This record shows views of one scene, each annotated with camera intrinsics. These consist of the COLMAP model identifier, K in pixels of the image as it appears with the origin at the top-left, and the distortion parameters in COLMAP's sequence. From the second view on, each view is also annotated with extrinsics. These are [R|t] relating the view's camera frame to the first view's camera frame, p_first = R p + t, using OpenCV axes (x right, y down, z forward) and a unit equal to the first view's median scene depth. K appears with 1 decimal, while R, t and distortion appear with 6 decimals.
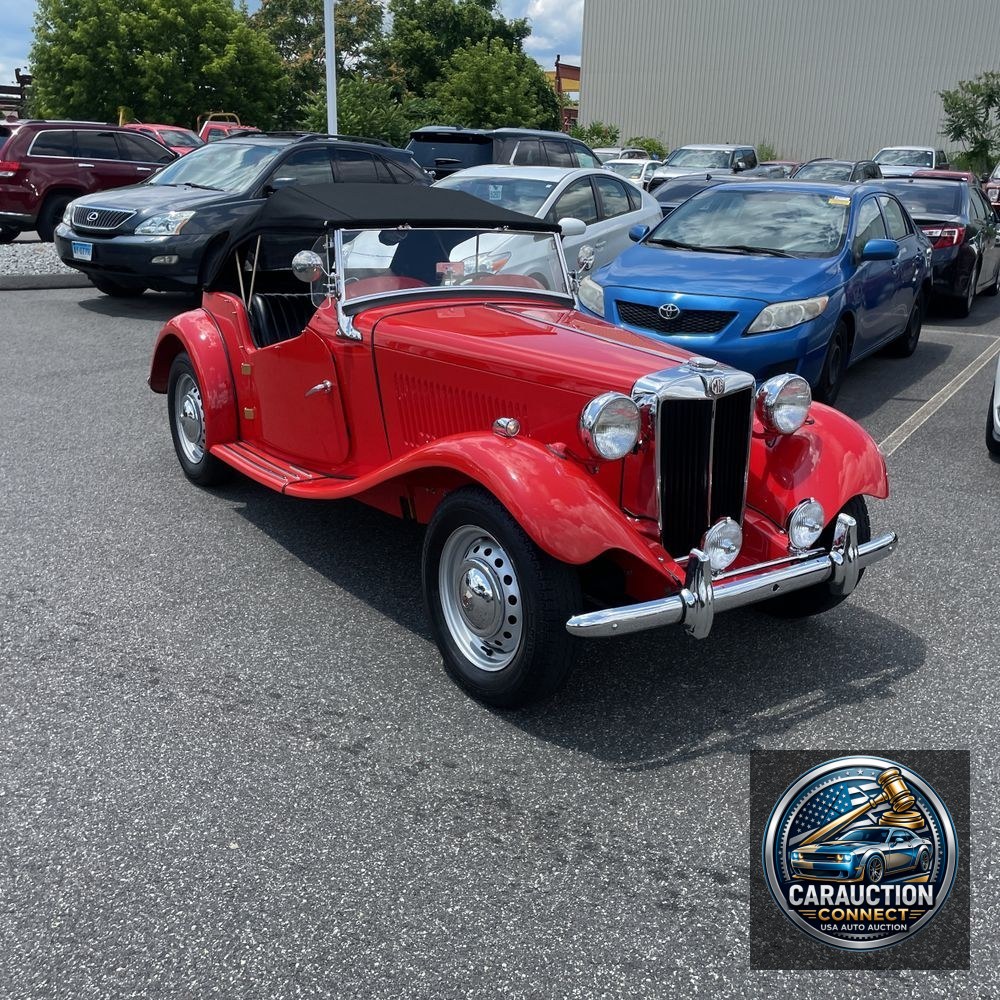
lens RADIAL K [[992.2, 0, 503.0], [0, 992.2, 504.7], [0, 0, 1]] dist [0.095663, -0.150684]
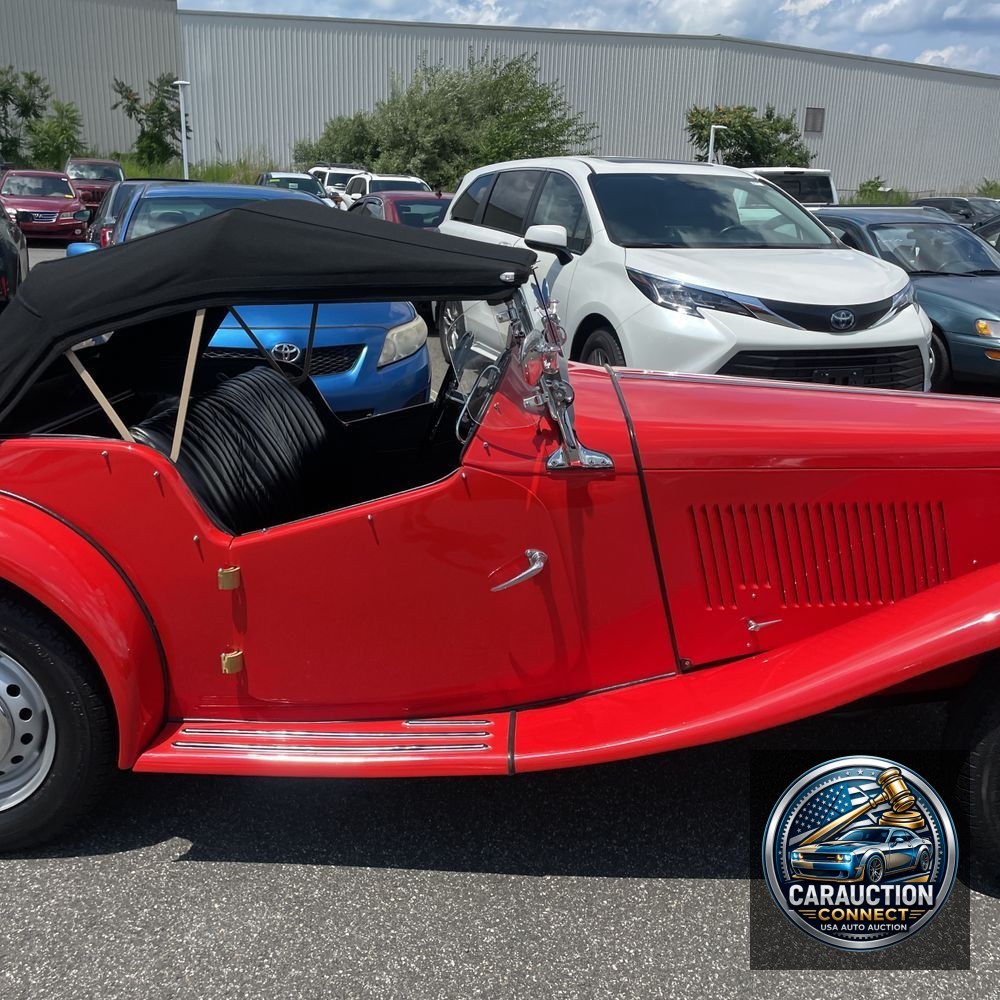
lens RADIAL K [[997.7, 0, 500.0], [0, 997.7, 500.0], [0, 0, 1]] dist [0.093766, -0.126716]
pose [[0.607716, -0.240963, 0.756715, -0.365646], [0.244883, 0.963284, 0.110077, -0.131197], [-0.755456, 0.118411, 0.644411, 0.386760]]
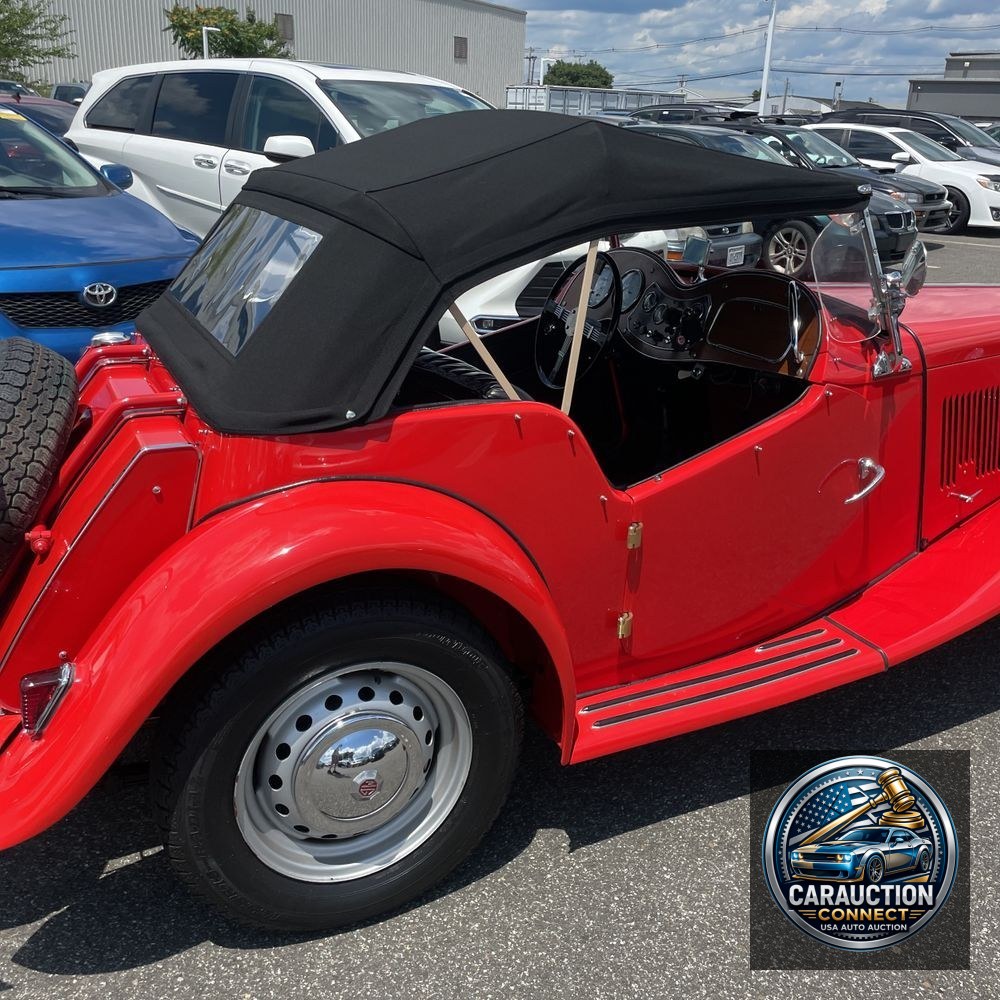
lens RADIAL K [[997.7, 0, 500.0], [0, 997.7, 500.0], [0, 0, 1]] dist [0.093766, -0.126716]
pose [[0.160346, -0.366588, 0.916462, -0.456017], [0.286315, 0.905830, 0.312242, -0.208184], [-0.944623, 0.212330, 0.250206, 0.632575]]
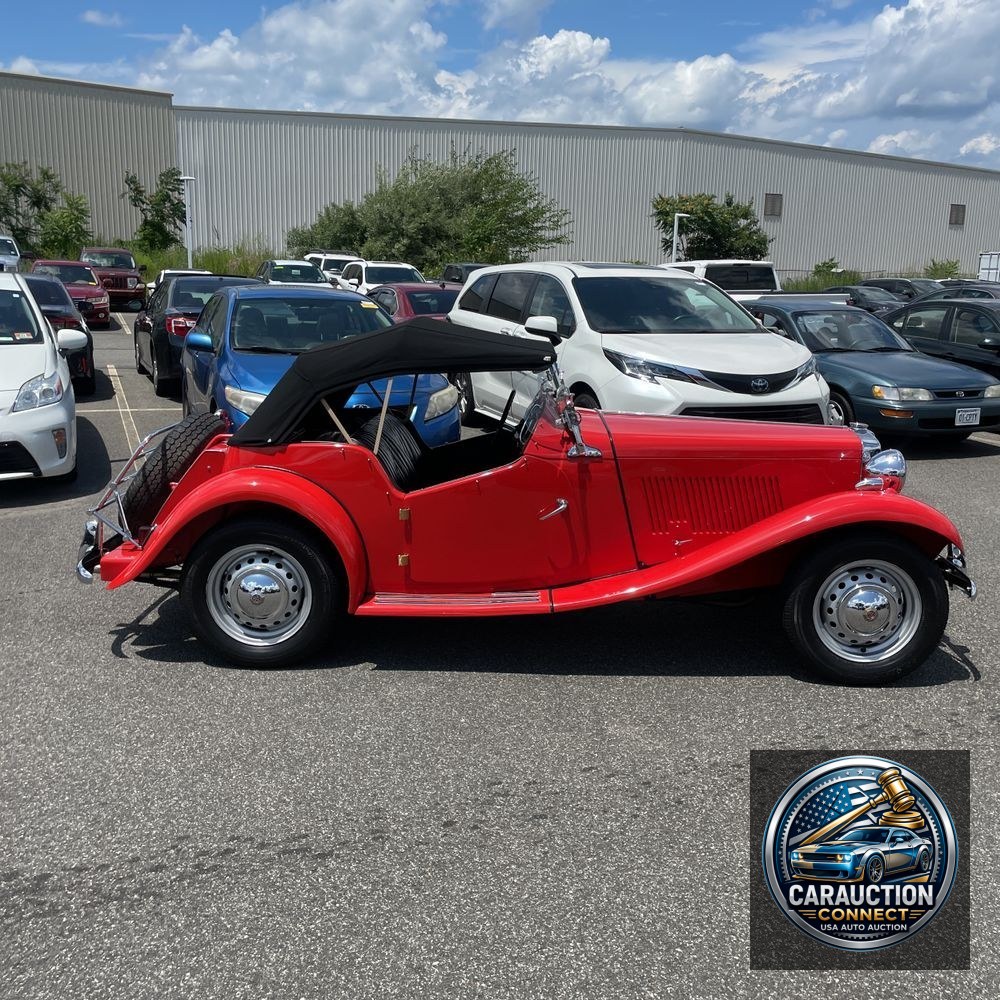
lens RADIAL K [[992.2, 0, 503.0], [0, 992.2, 504.7], [0, 0, 1]] dist [0.095663, -0.150684]
pose [[0.585268, -0.196238, 0.786735, -0.636151], [0.253297, 0.965962, 0.052511, -0.114818], [-0.770261, 0.168545, 0.615053, 0.231750]]
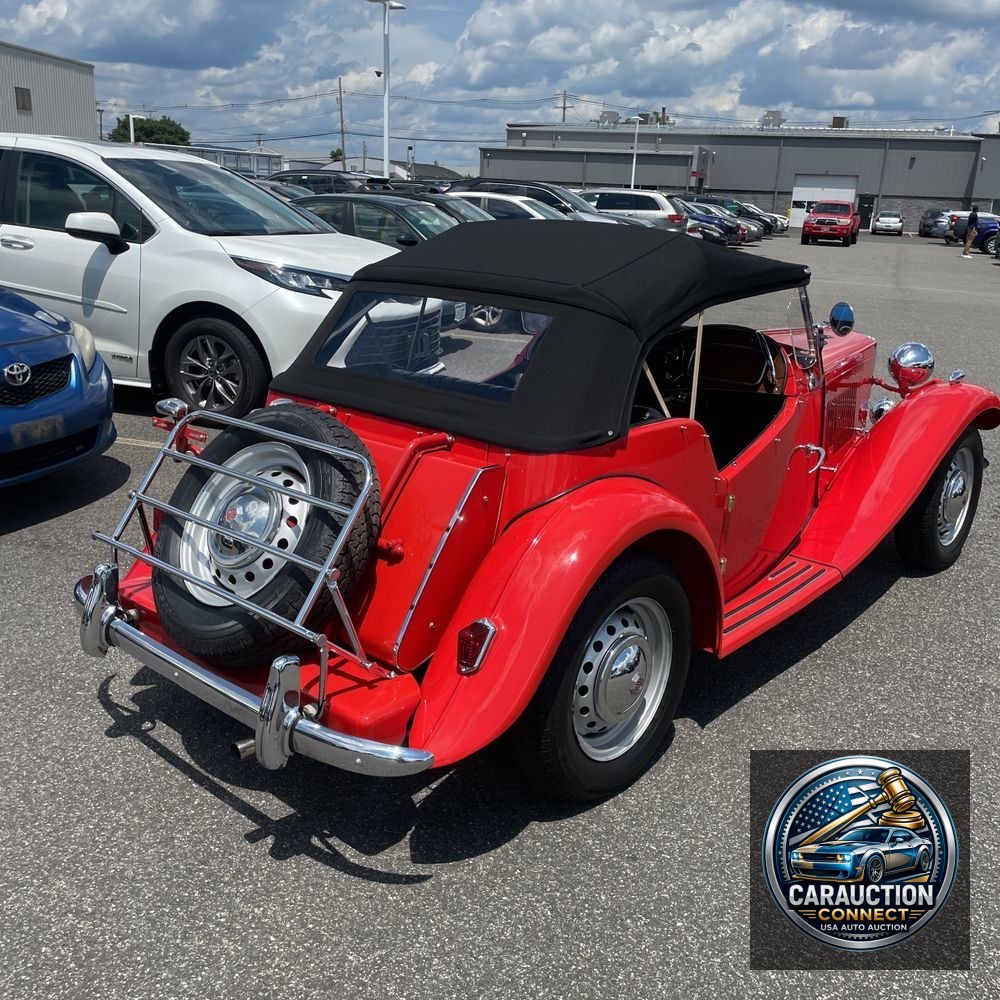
lens RADIAL K [[997.7, 0, 500.0], [0, 997.7, 500.0], [0, 0, 1]] dist [0.093766, -0.126716]
pose [[-0.225741, -0.316240, 0.921430, -0.572507], [0.266546, 0.889703, 0.370652, -0.290684], [-0.937014, 0.329274, -0.116550, 0.823946]]
